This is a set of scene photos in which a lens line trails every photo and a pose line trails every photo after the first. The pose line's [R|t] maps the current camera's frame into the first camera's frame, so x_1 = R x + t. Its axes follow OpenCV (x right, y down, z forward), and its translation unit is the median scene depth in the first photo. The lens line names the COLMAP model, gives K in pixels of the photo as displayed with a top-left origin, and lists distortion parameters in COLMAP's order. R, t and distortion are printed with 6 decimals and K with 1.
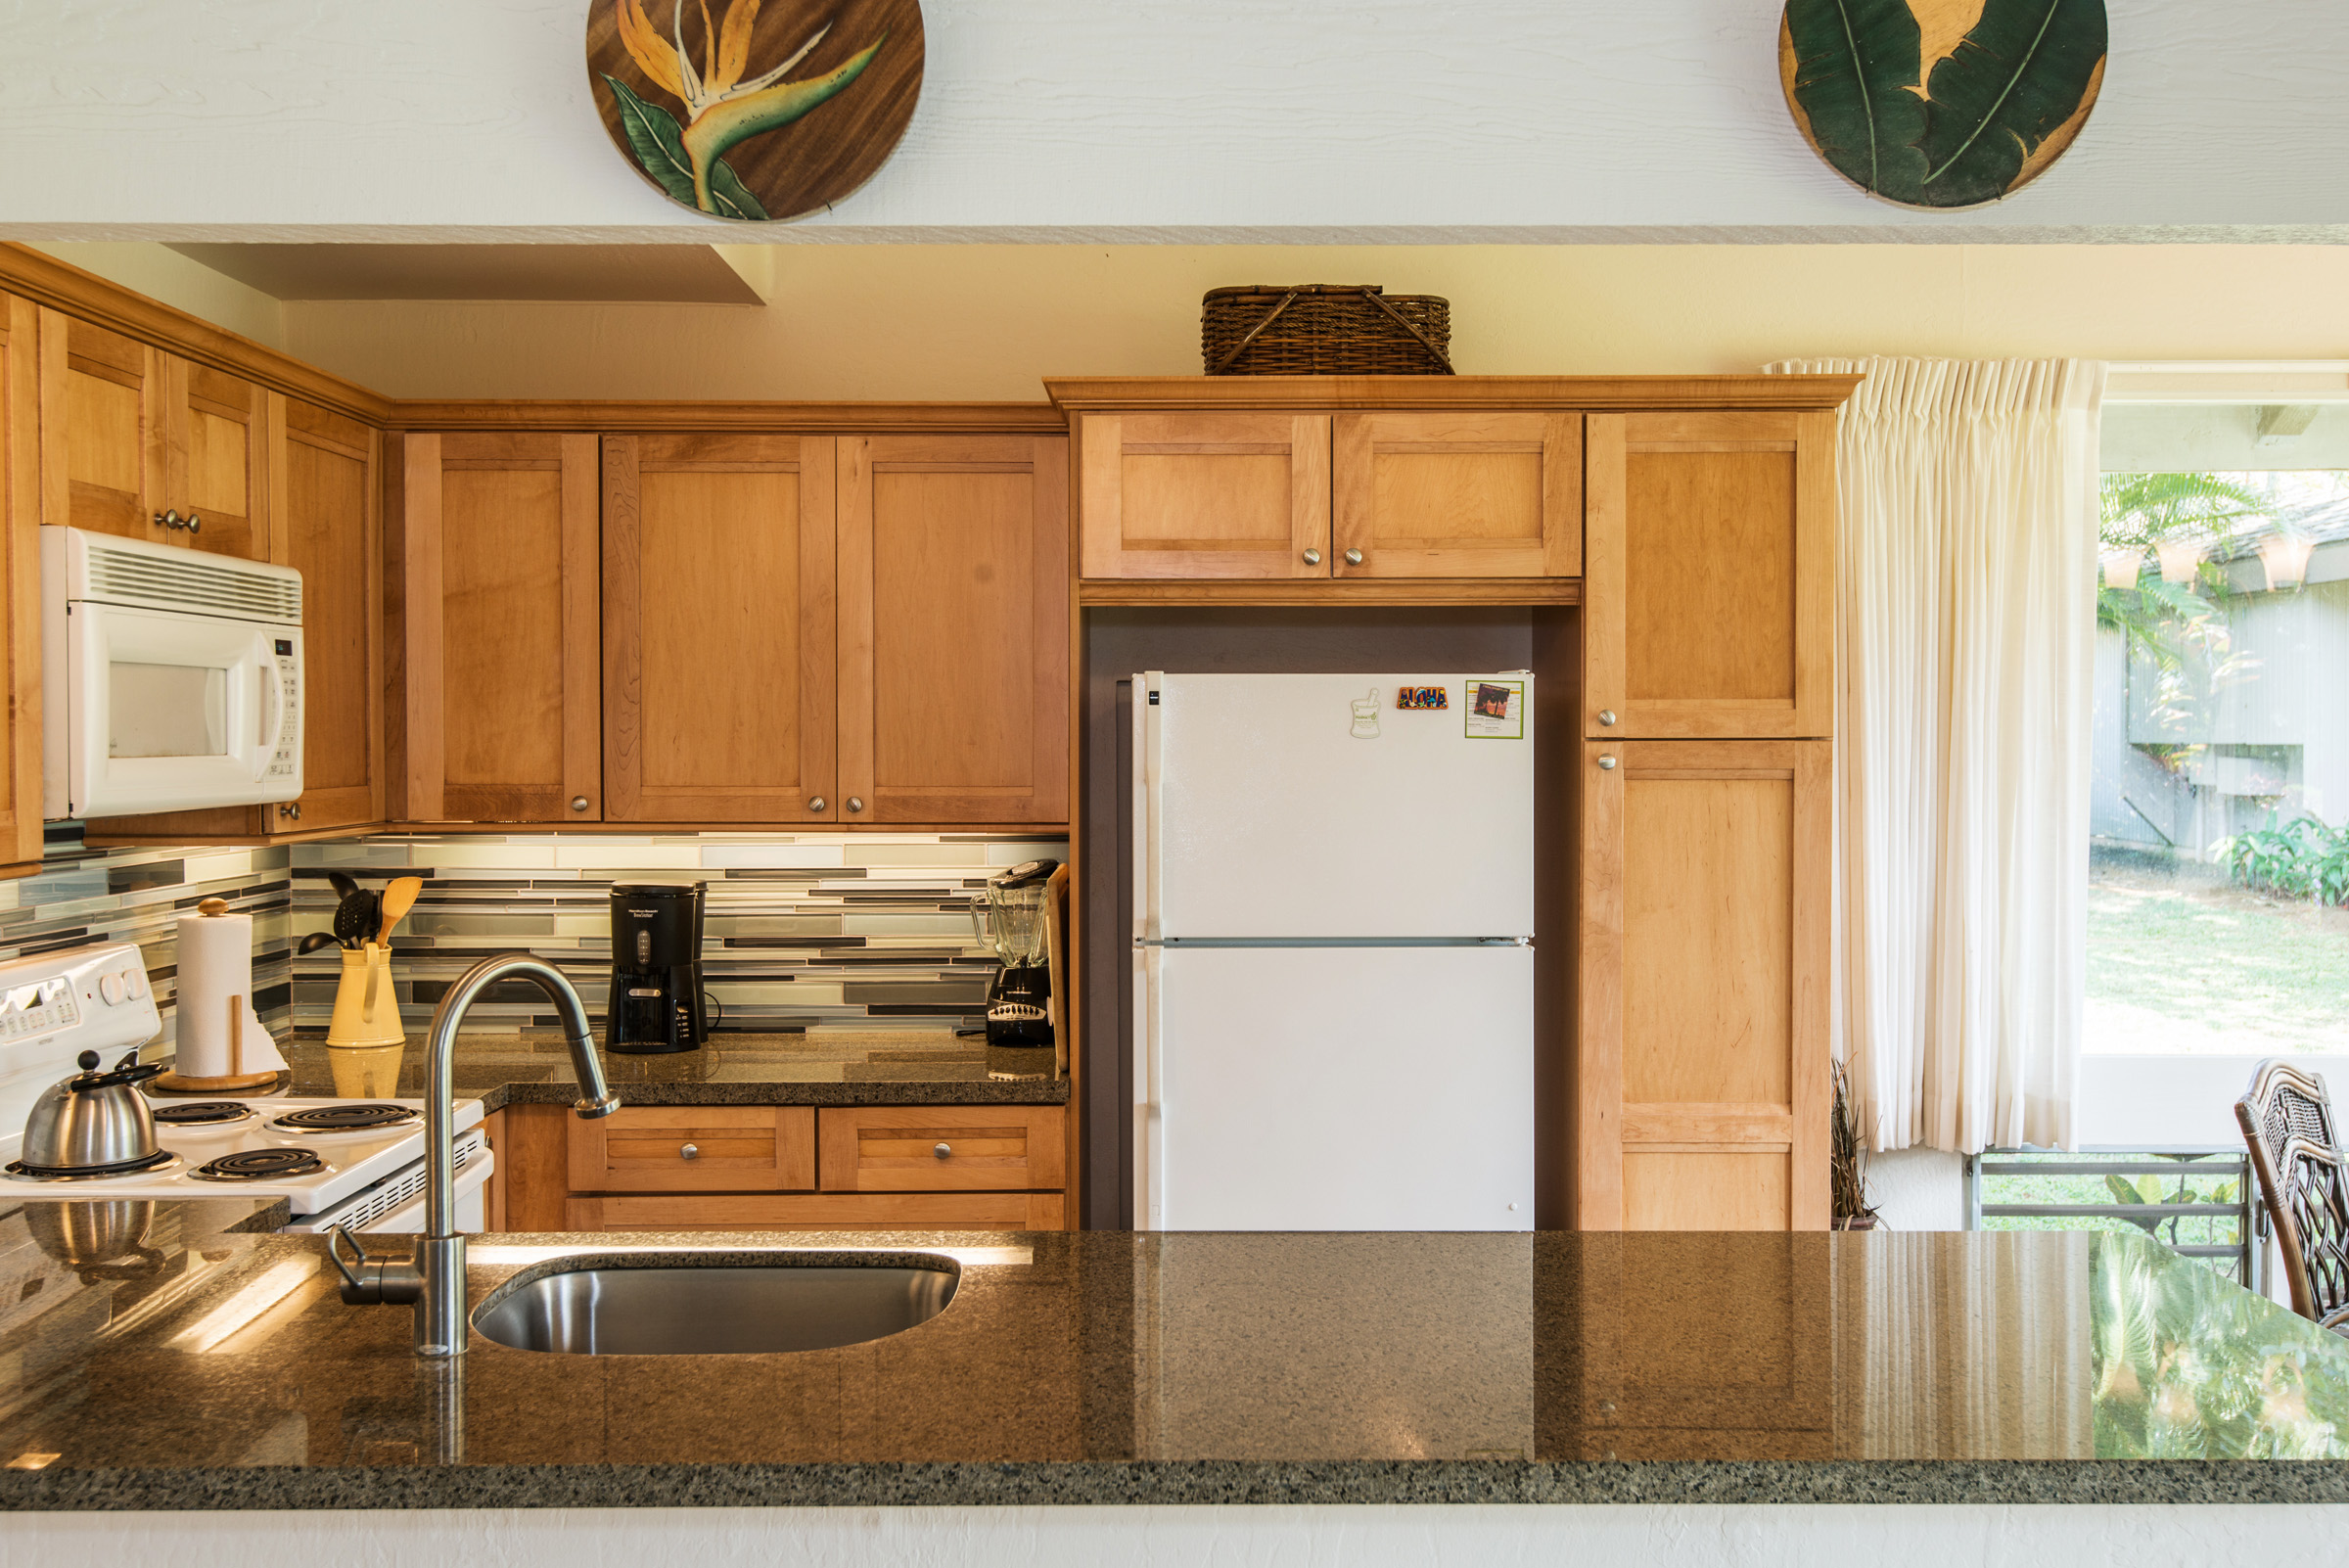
lens RADIAL K [[2231.7, 0, 1174.5], [0, 2231.7, 784.0], [0, 0, 1]] dist [0.032125, 0.003472]
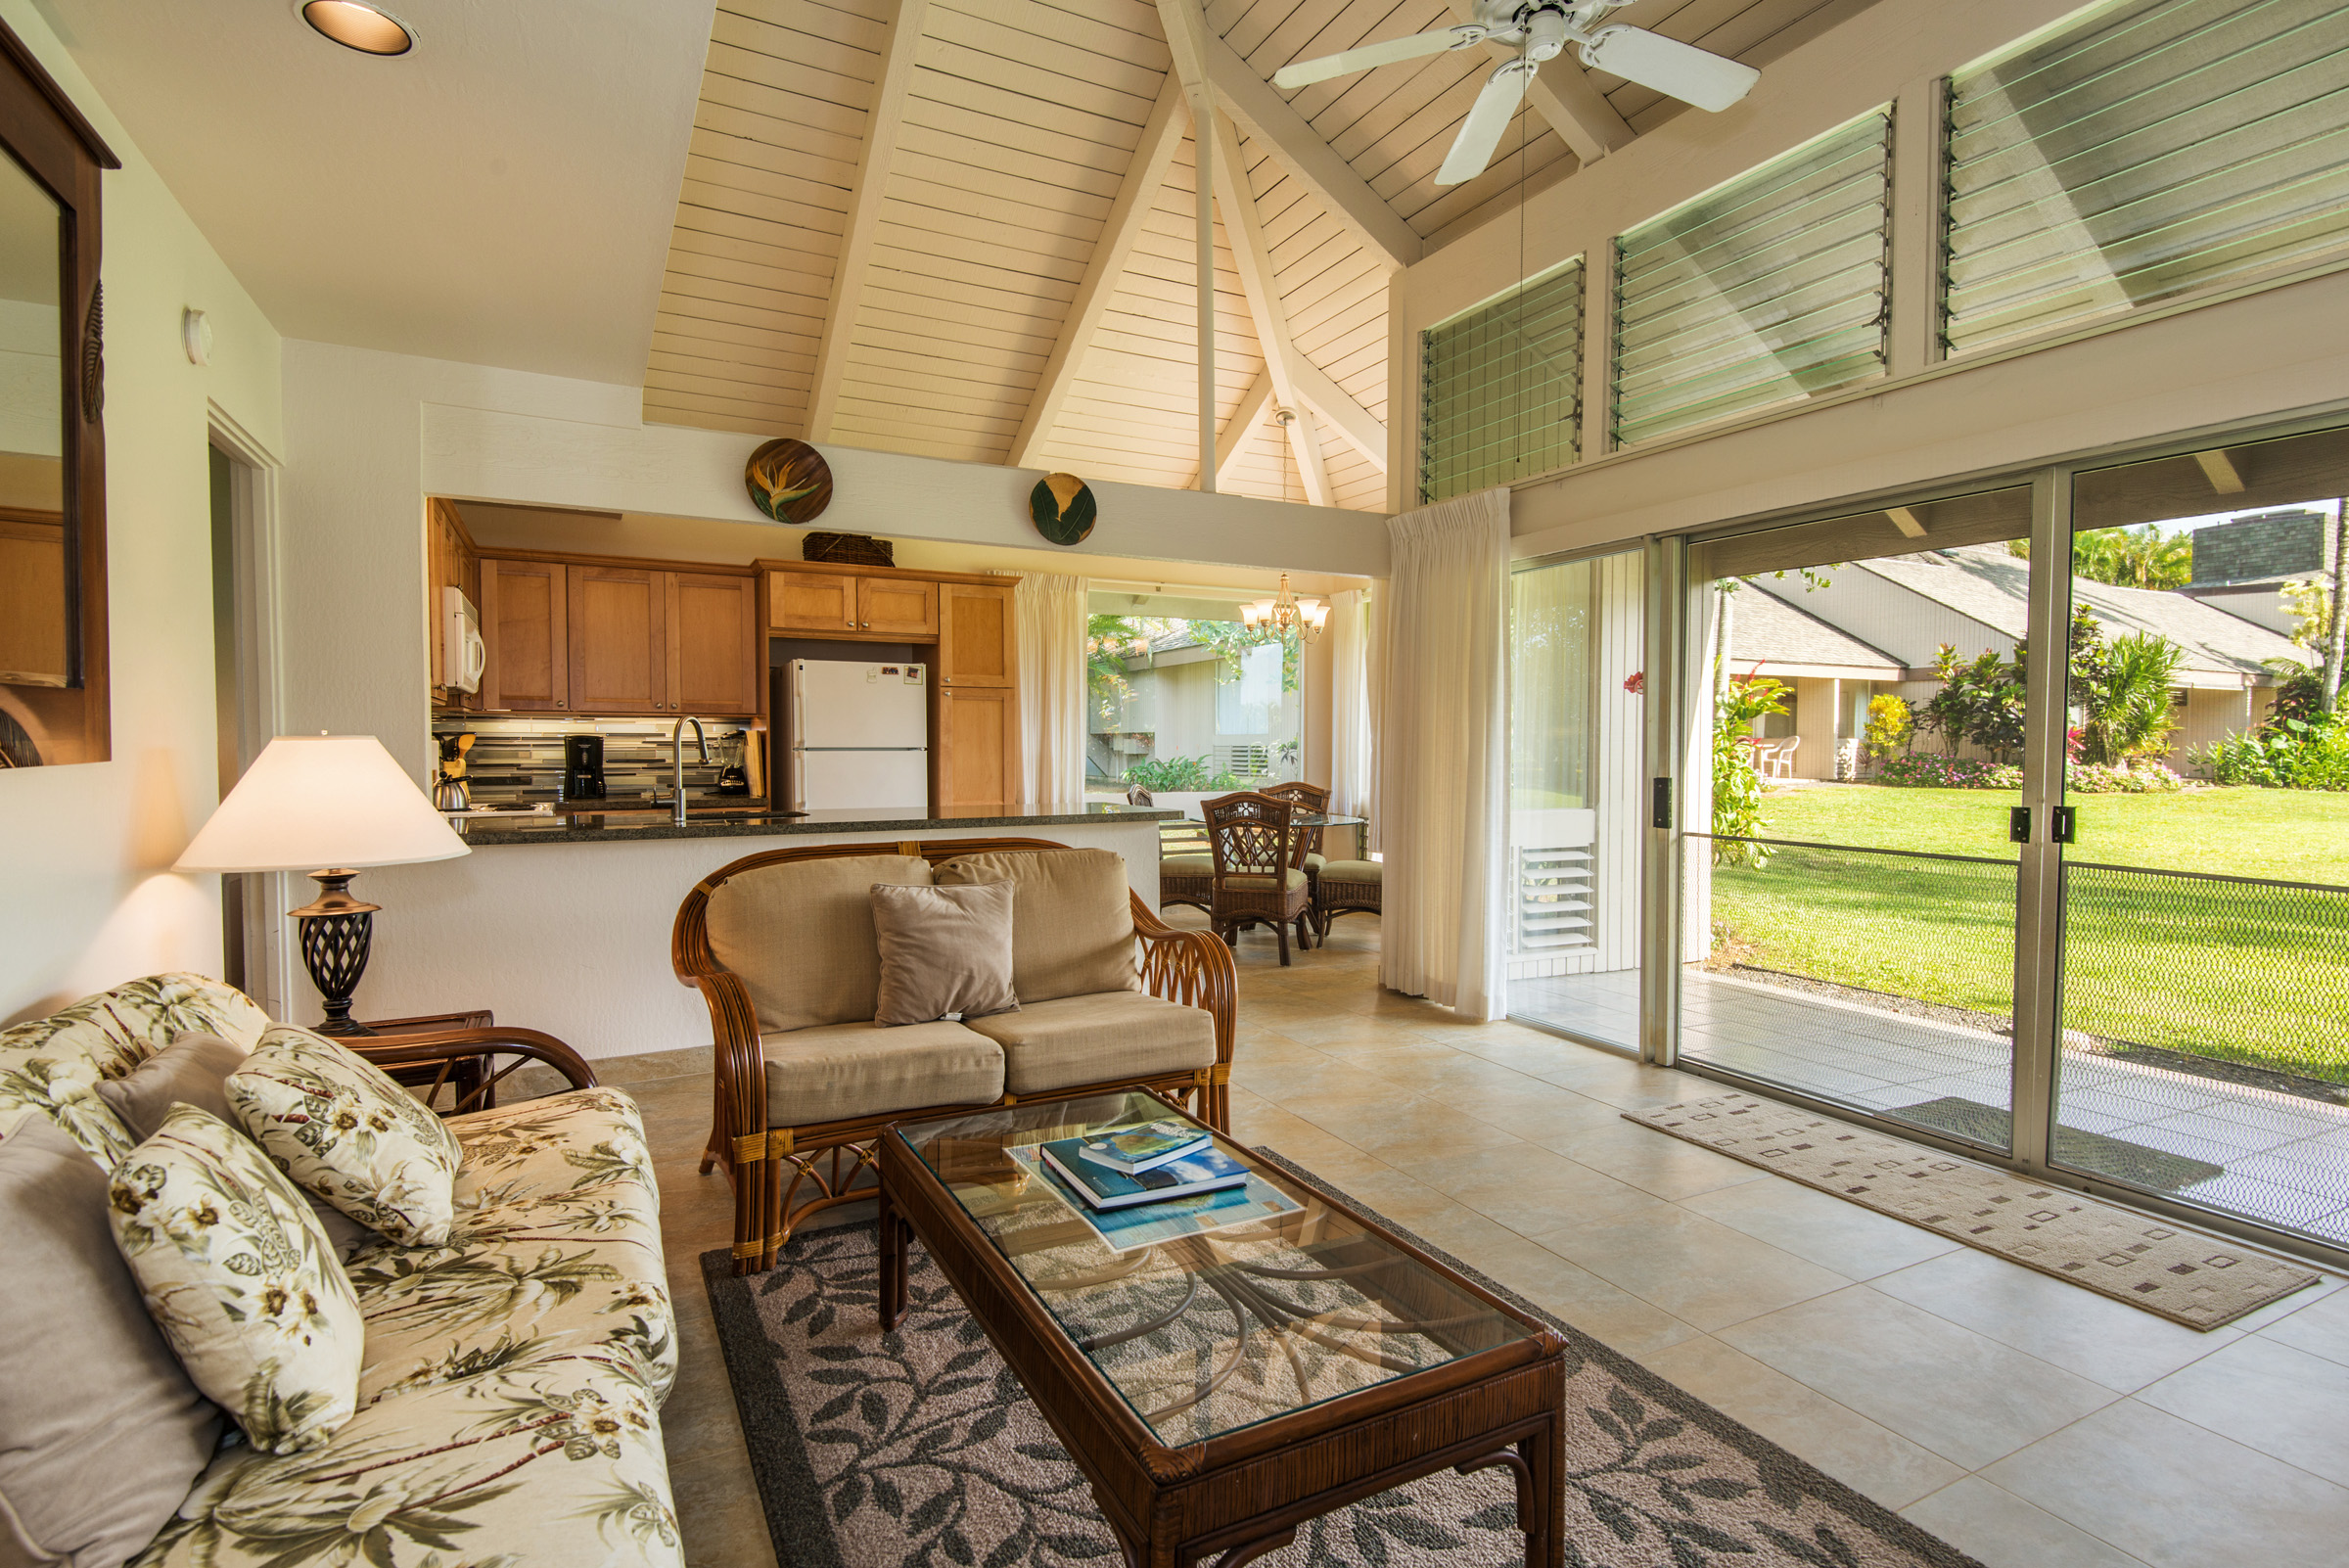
lens RADIAL K [[1171.8, 0, 1173.1], [0, 1171.8, 755.7], [0, 0, 1]] dist [0.002771, 0.000183]
pose [[0.889501, 0.000682, 0.456933, -0.270445], [0.007154, 0.999856, -0.015421, 0.102544], [-0.456877, 0.016986, 0.889368, -0.596940]]
